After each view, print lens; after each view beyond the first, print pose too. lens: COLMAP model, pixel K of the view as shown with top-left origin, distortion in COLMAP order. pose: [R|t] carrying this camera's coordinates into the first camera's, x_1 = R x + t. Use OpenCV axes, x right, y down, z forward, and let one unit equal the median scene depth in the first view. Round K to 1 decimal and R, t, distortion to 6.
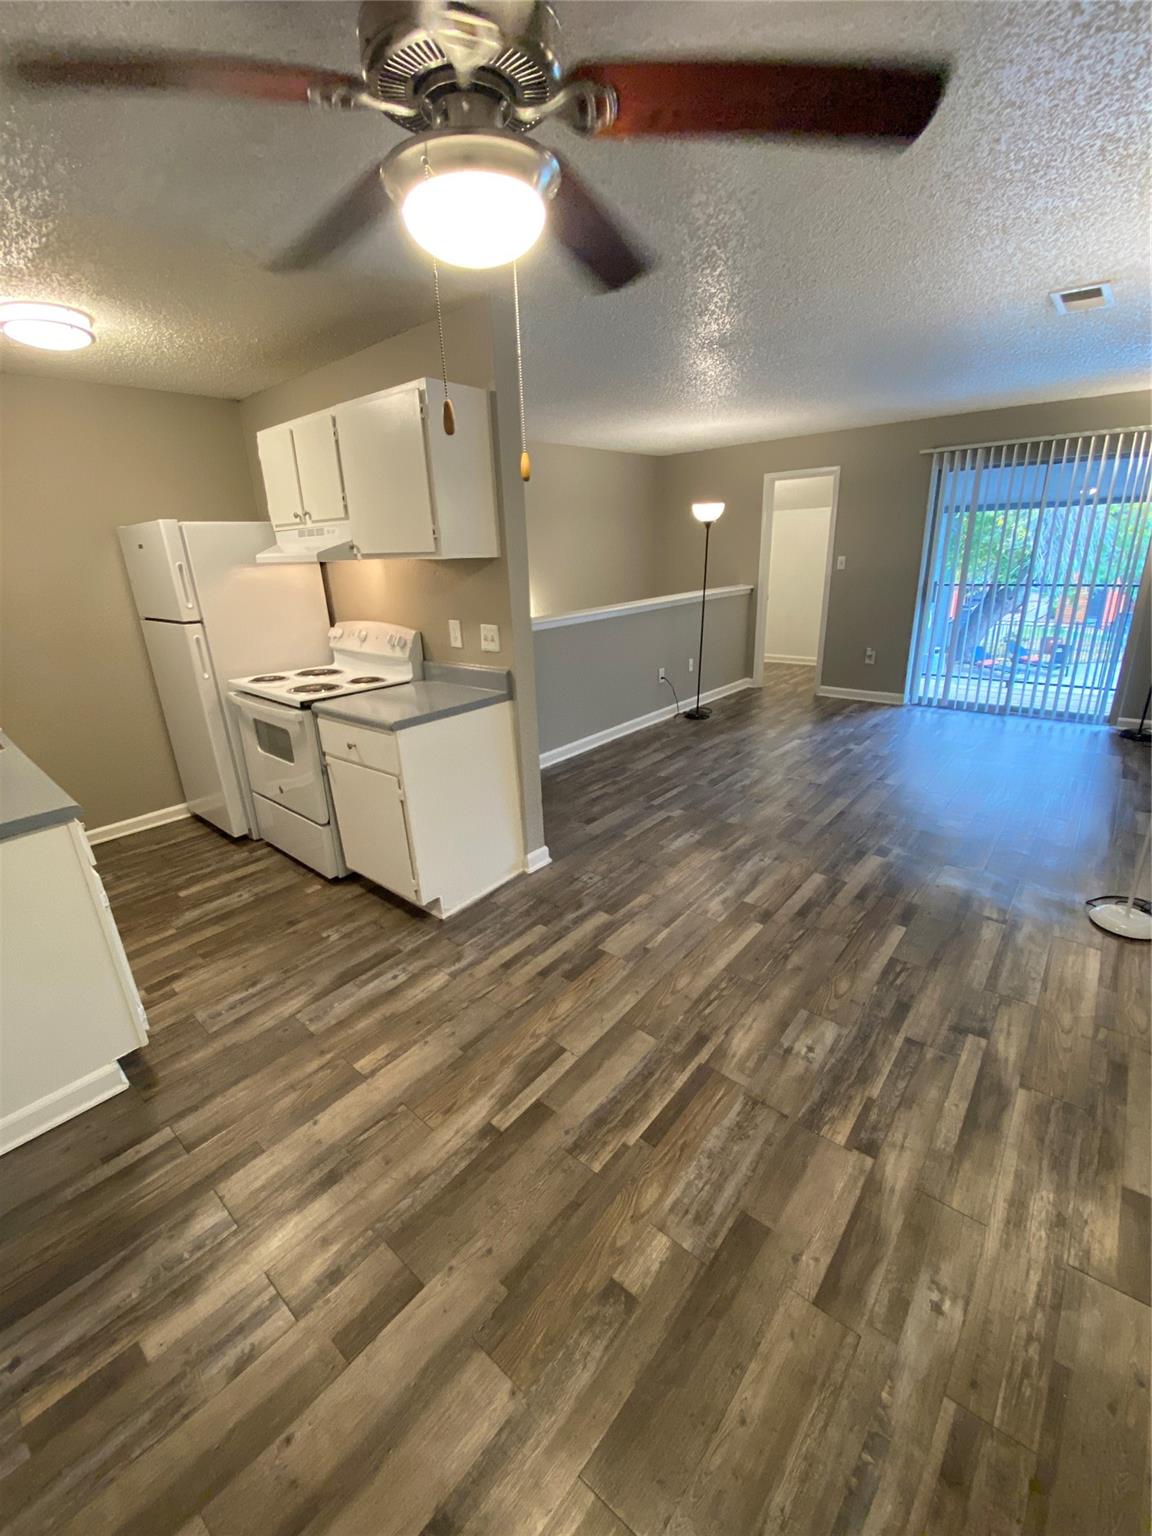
lens RADIAL K [[616.5, 0, 576.0], [0, 616.5, 768.0], [0, 0, 1]] dist [0.011809, -0.015964]
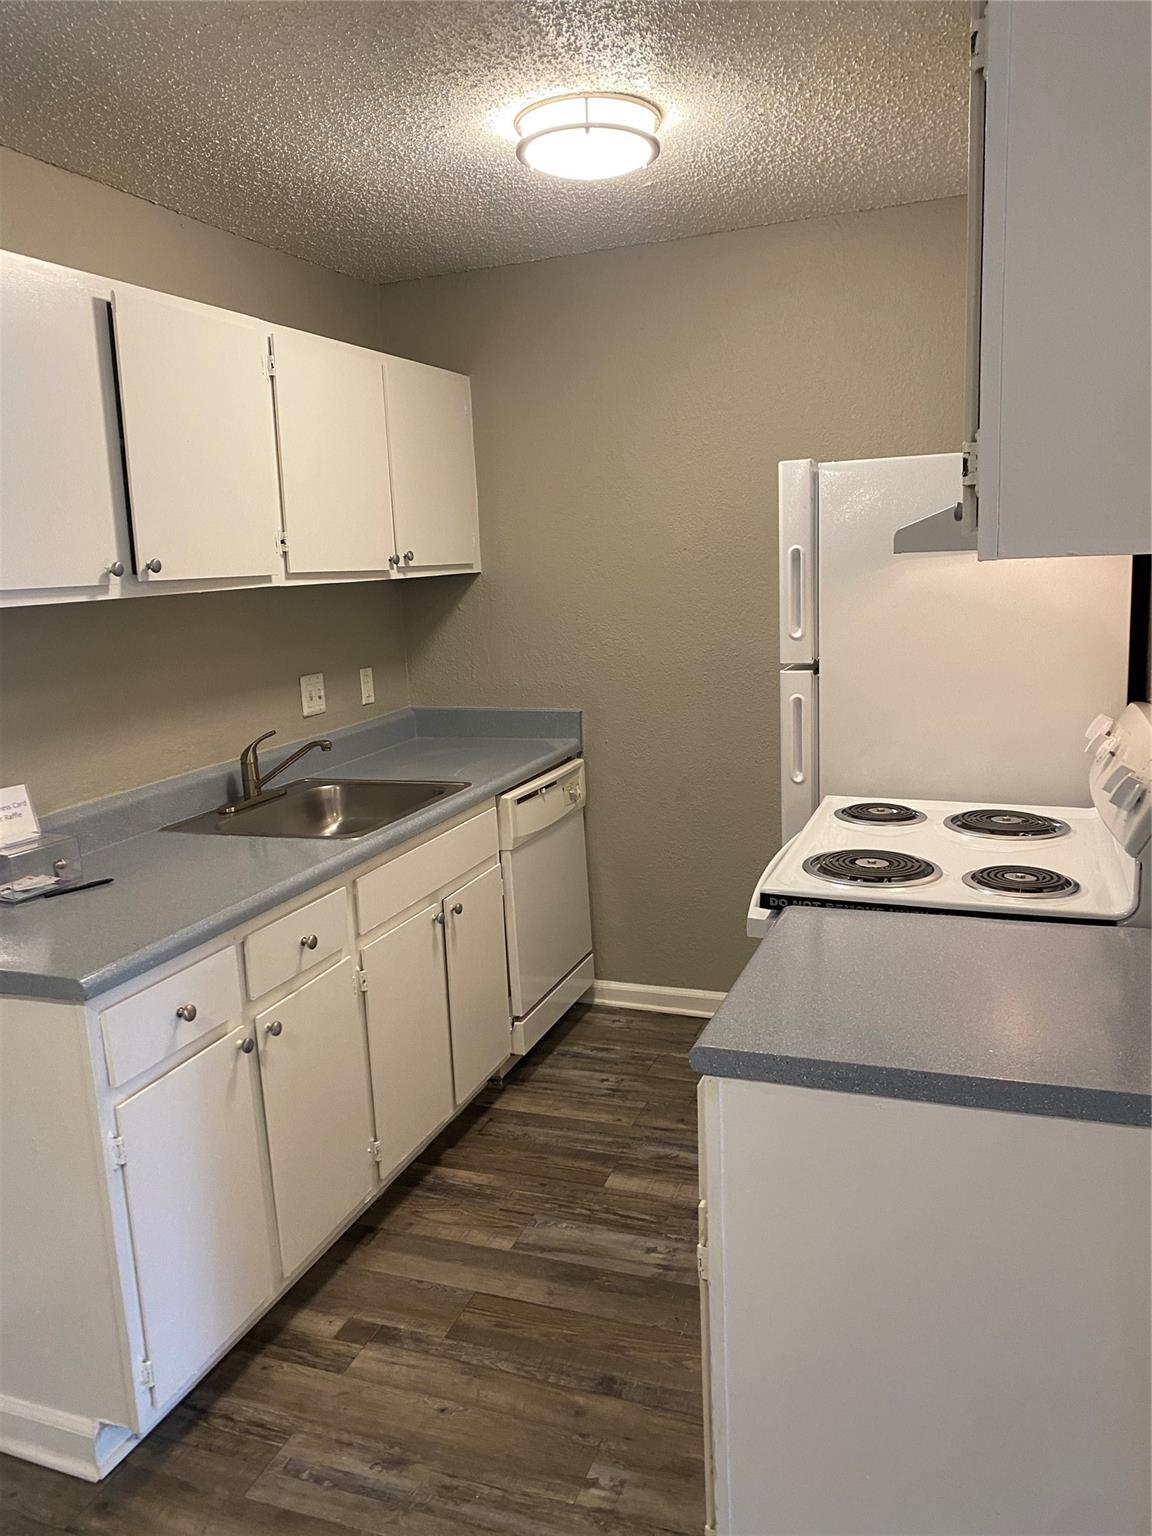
lens RADIAL K [[1135.9, 0, 576.0], [0, 1135.9, 768.0], [0, 0, 1]] dist [-0.025468, 0.000602]
pose [[0.345611, 0.182222, -0.920515, 0.147898], [-0.280148, 0.956264, 0.084117, -0.189787], [0.895584, 0.228808, 0.381545, 0.532904]]
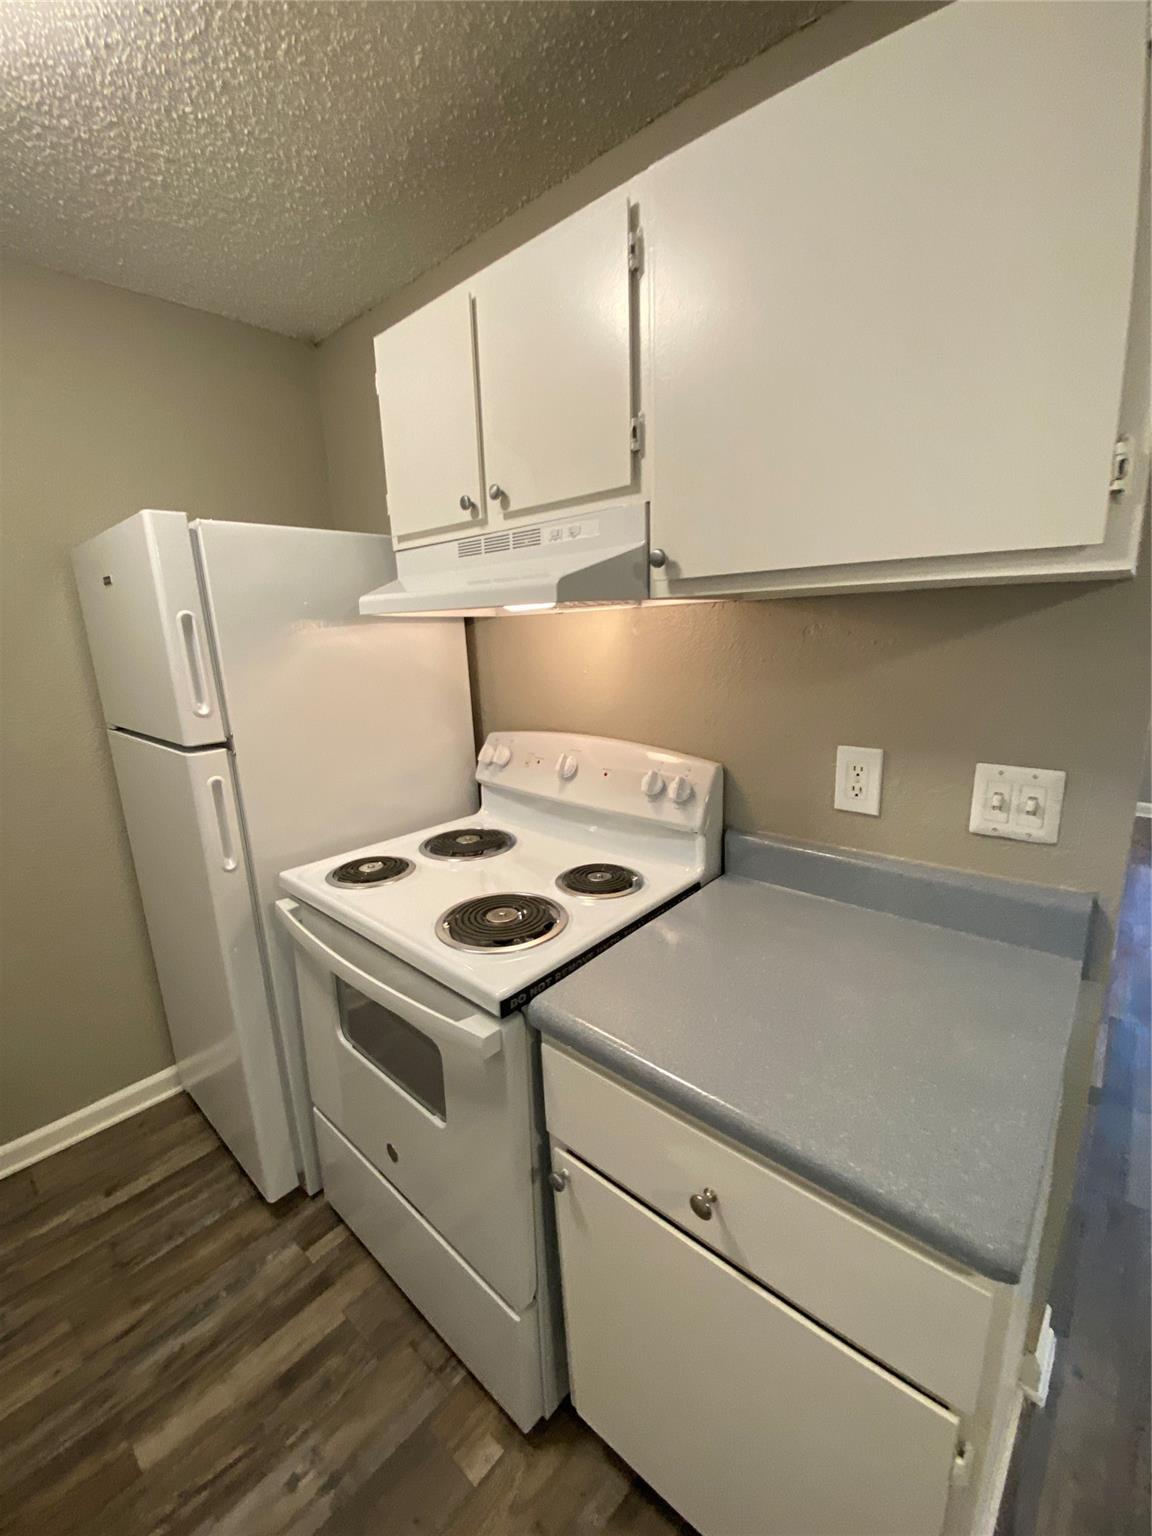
lens RADIAL K [[616.5, 0, 576.0], [0, 616.5, 768.0], [0, 0, 1]] dist [0.011809, -0.015964]
pose [[0.999818, -0.002212, -0.018951, -0.358159], [0.000030, 0.993439, -0.114367, -0.174566], [0.019080, 0.114346, 0.993258, 0.582623]]
